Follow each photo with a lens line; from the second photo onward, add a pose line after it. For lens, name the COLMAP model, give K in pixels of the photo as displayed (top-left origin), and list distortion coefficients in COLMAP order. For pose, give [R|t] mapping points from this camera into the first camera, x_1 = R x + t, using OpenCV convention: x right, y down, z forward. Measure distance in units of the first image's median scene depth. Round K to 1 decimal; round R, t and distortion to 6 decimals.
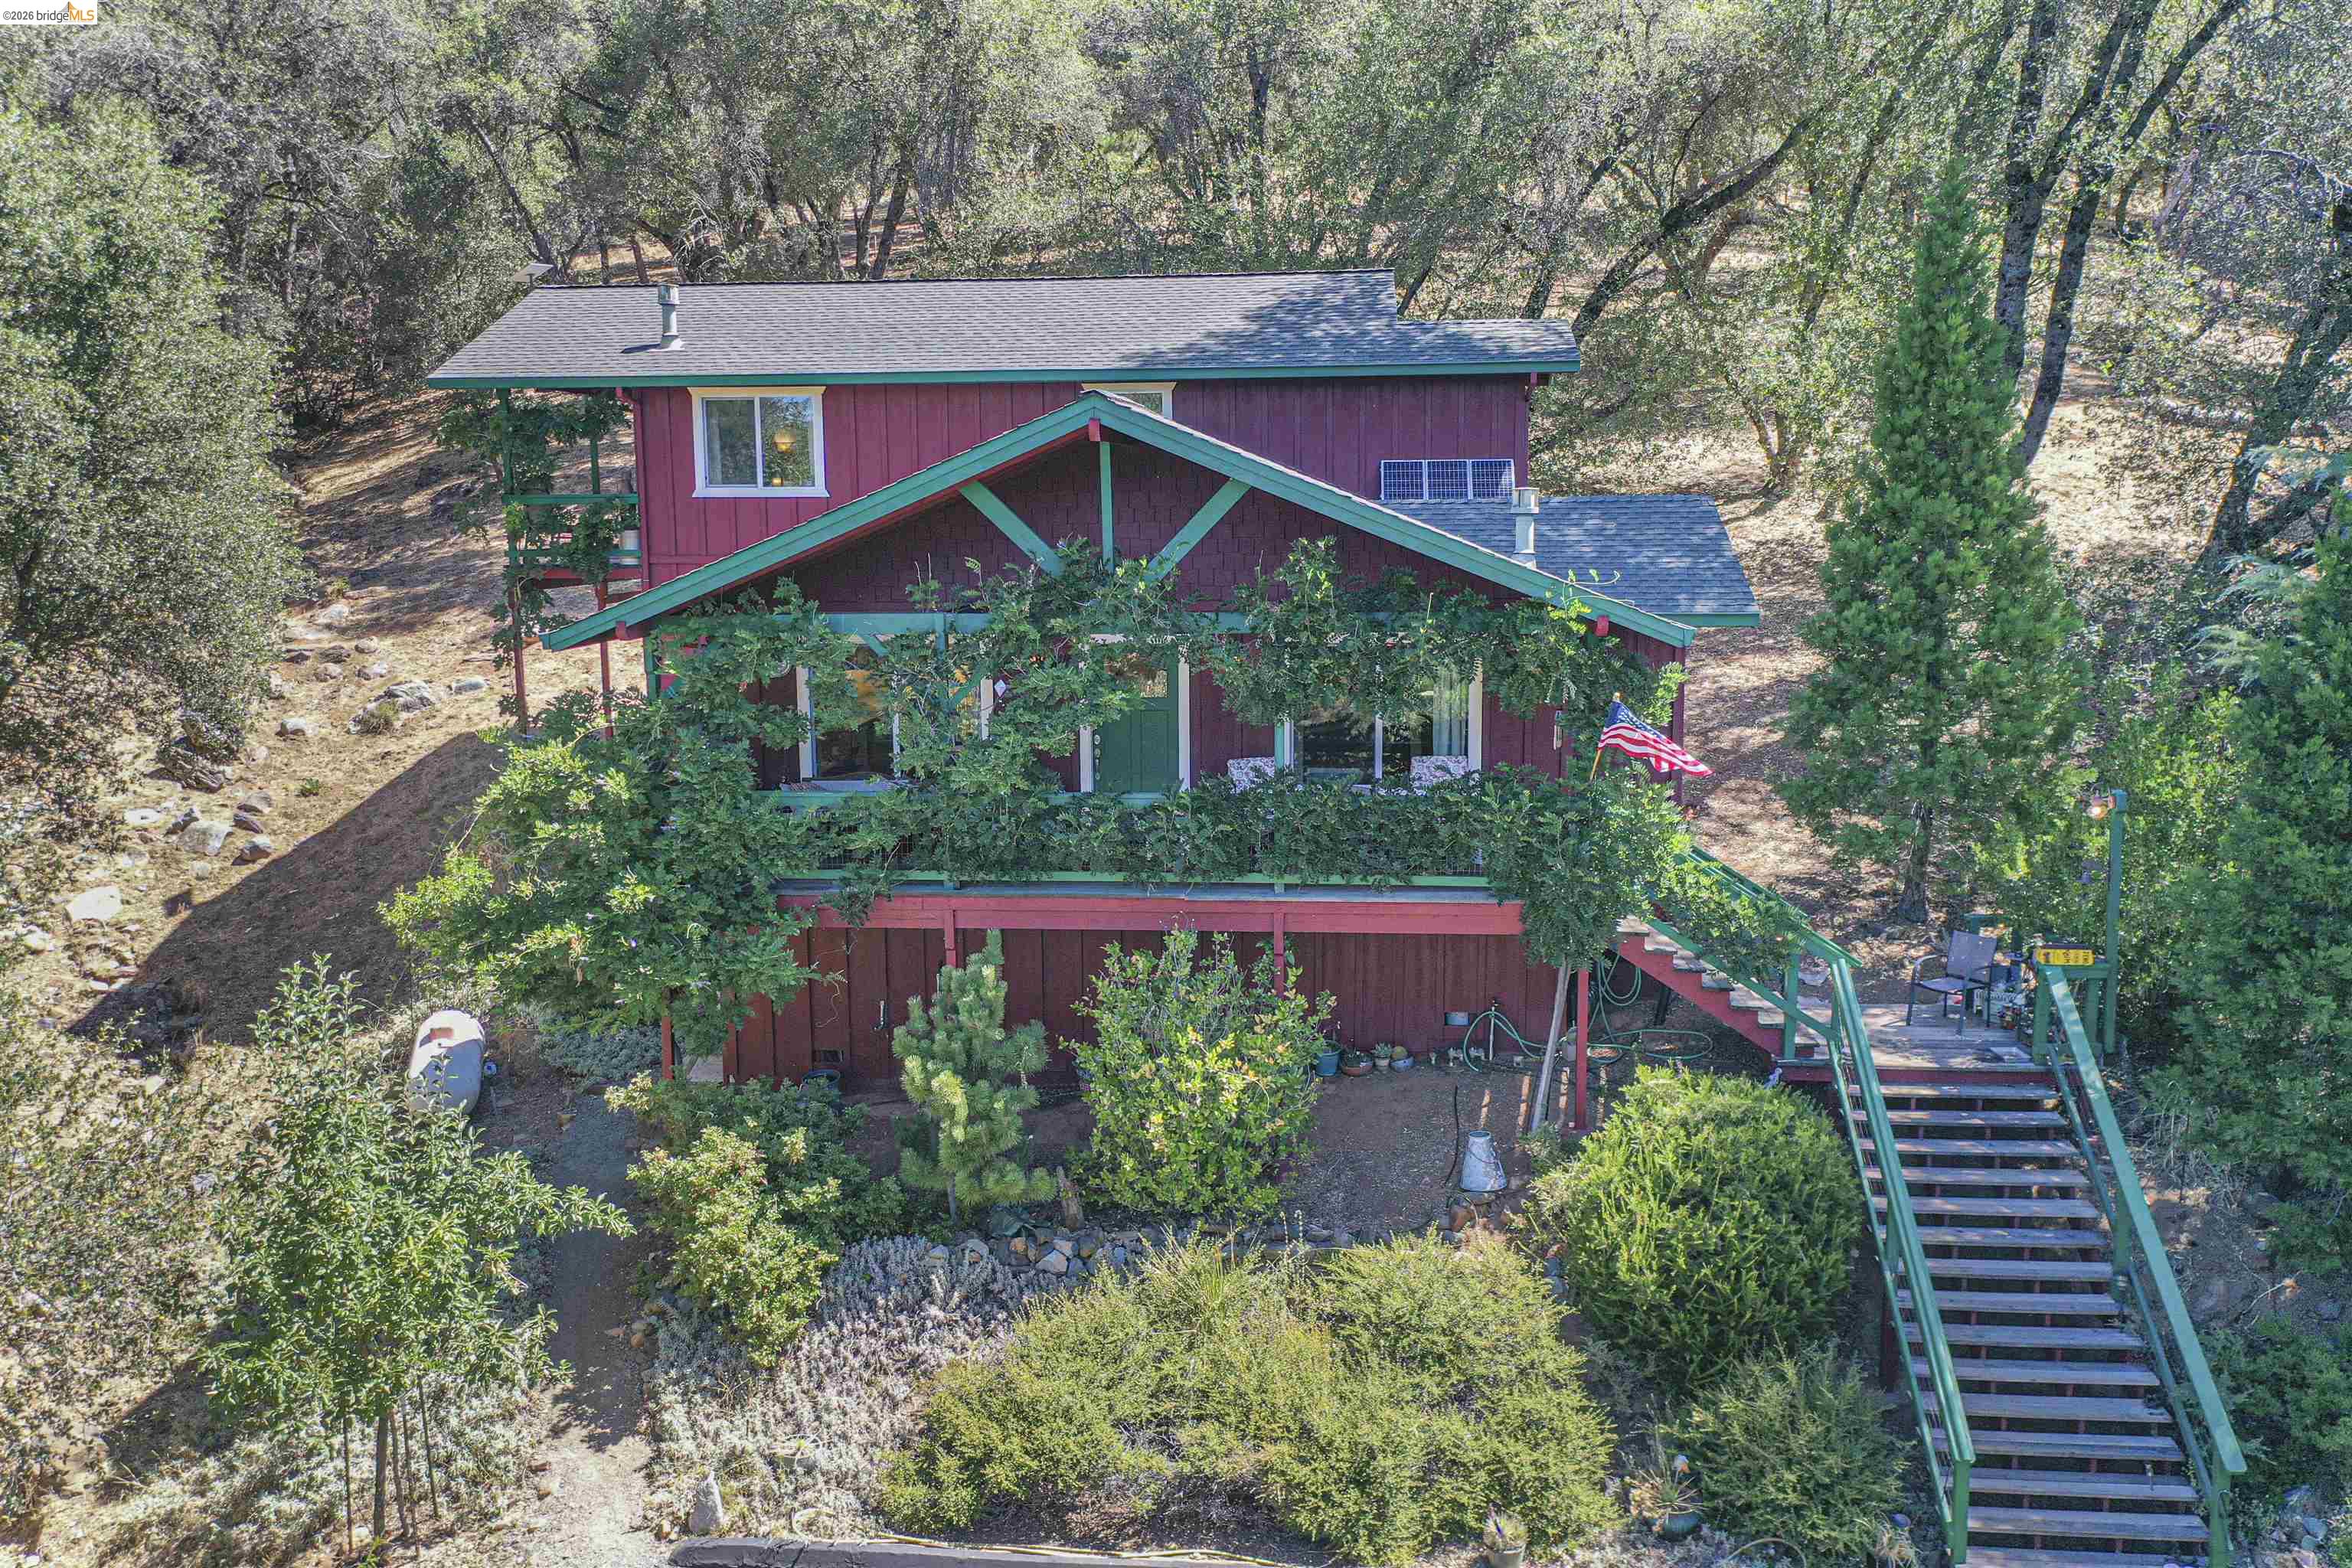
lens RADIAL K [[1884.0, 0, 1176.0], [0, 1884.0, 784.0], [0, 0, 1]] dist [0.006818, 0.005024]
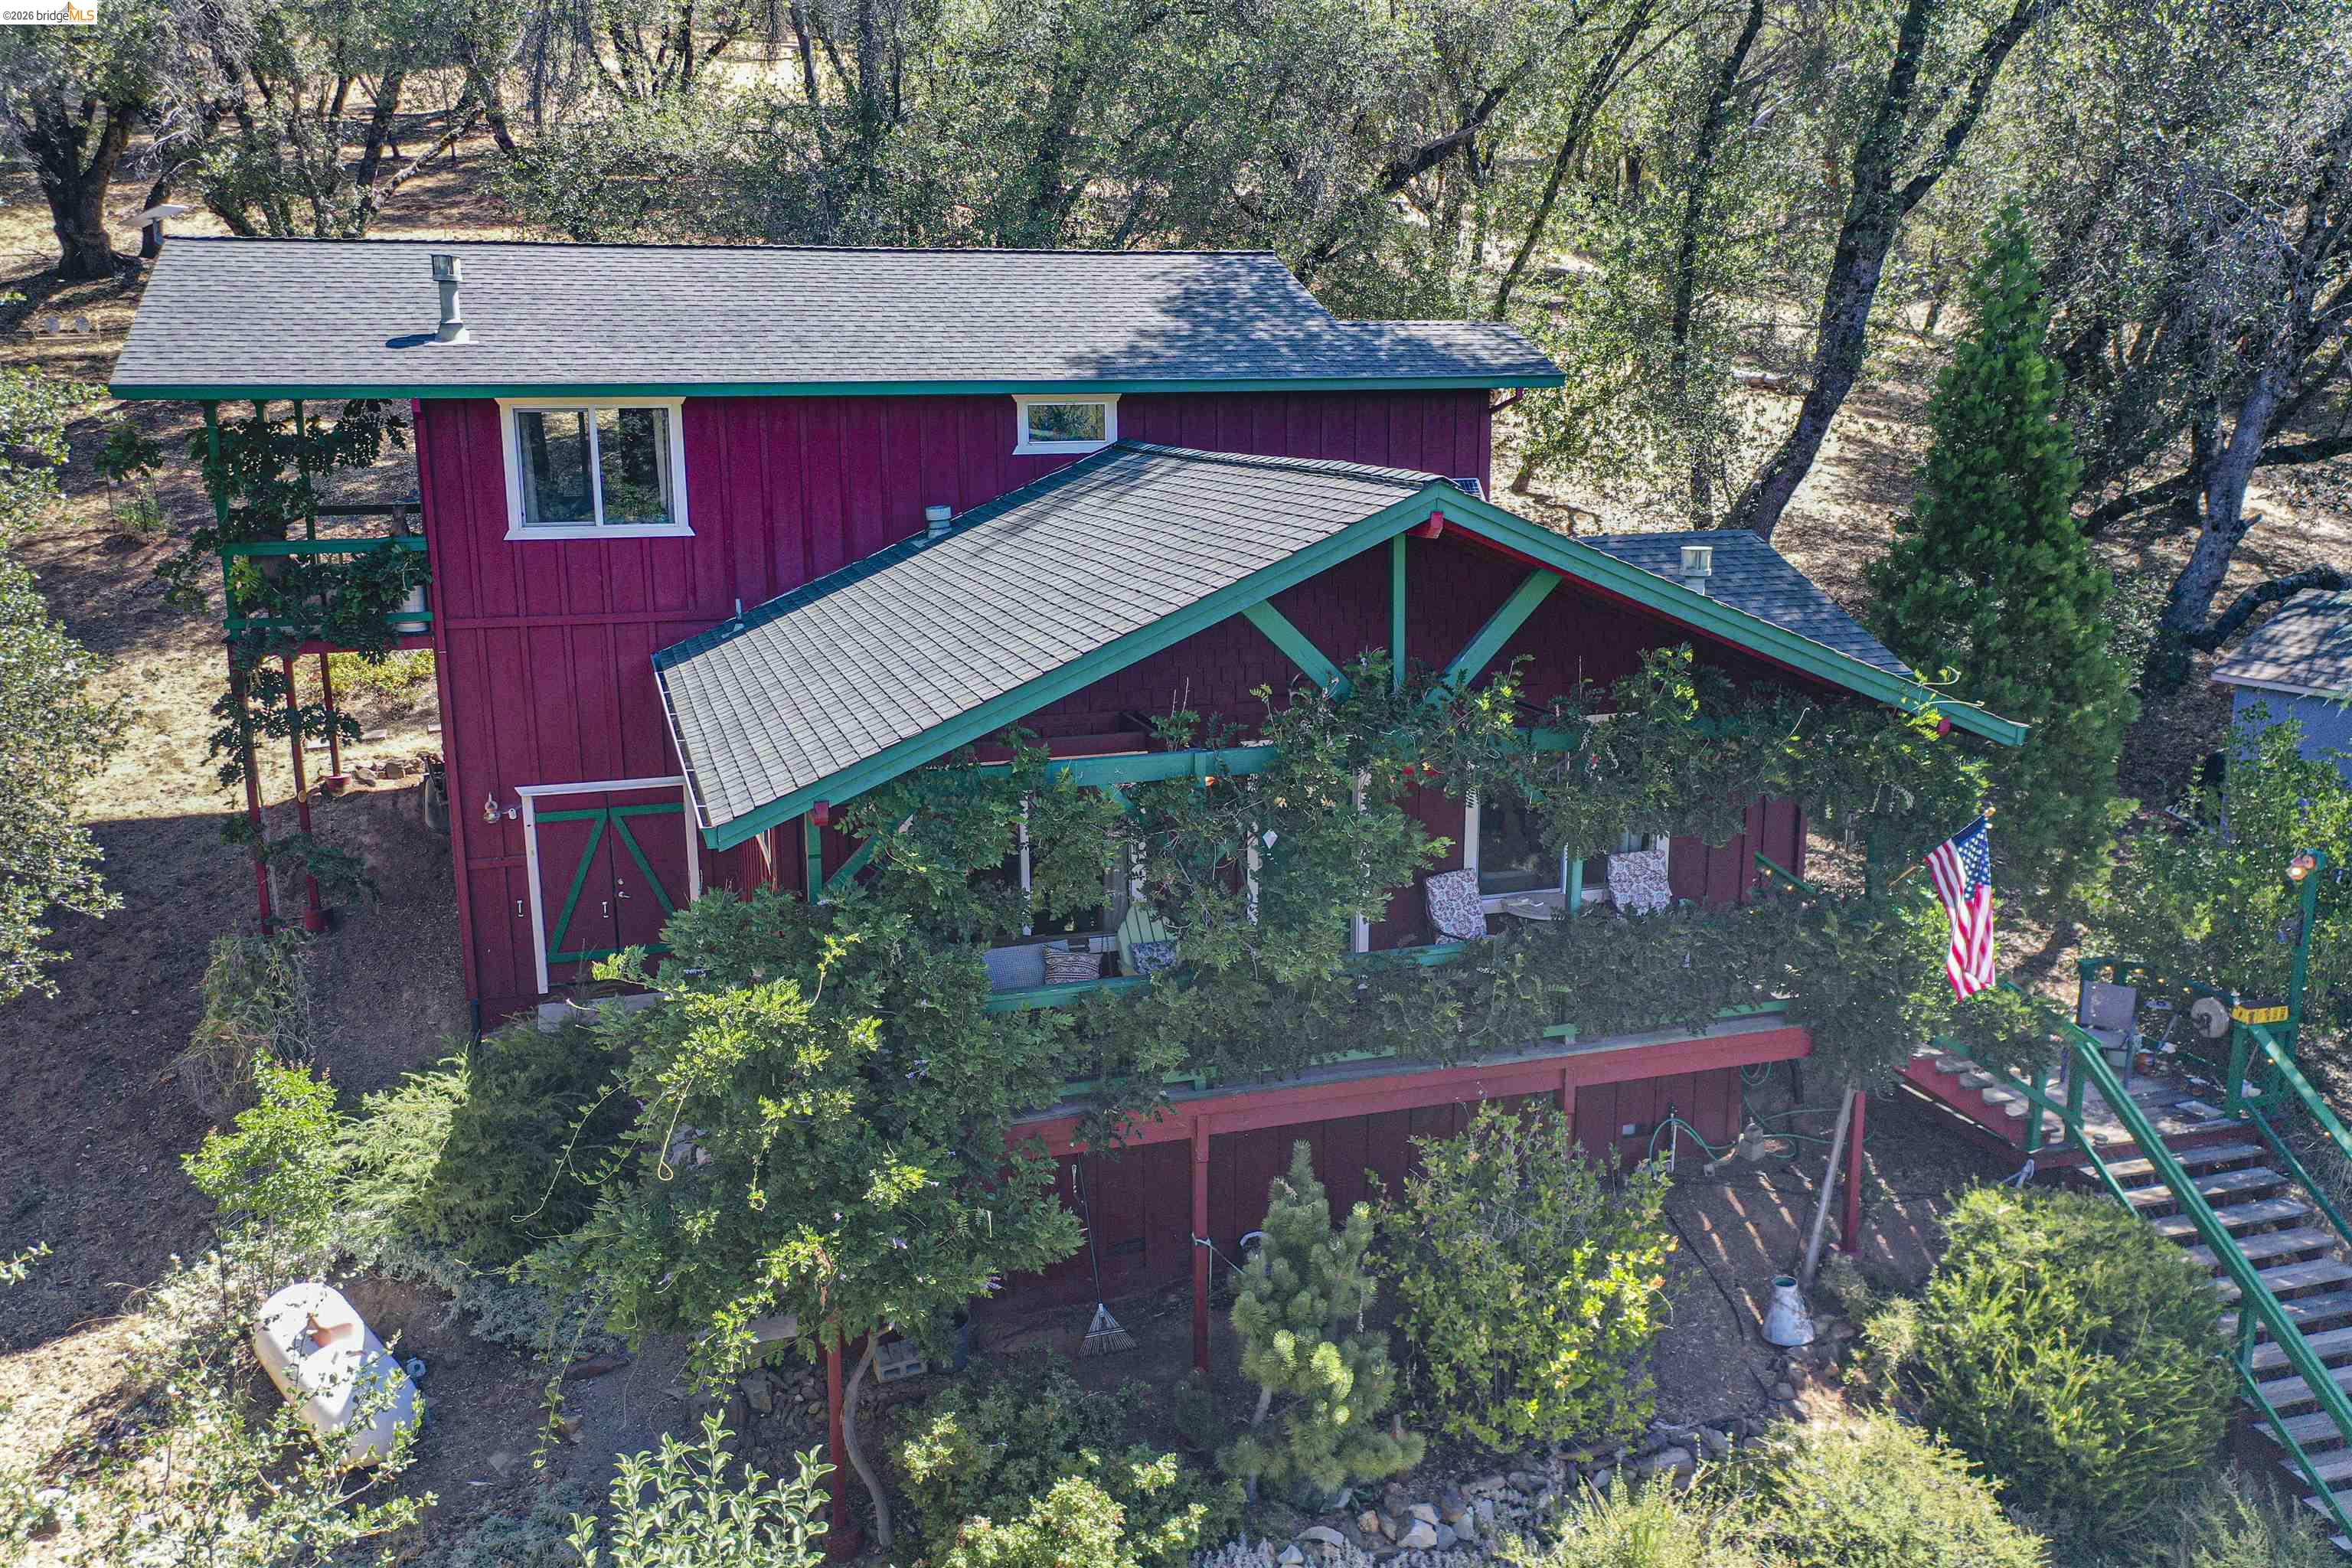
lens RADIAL K [[1884.0, 0, 1176.0], [0, 1884.0, 784.0], [0, 0, 1]] dist [0.006818, 0.005024]
pose [[0.924449, -0.077656, 0.373314, -0.398832], [0.056809, 0.996165, 0.066544, -0.120551], [-0.377050, -0.040309, 0.925315, 0.259405]]
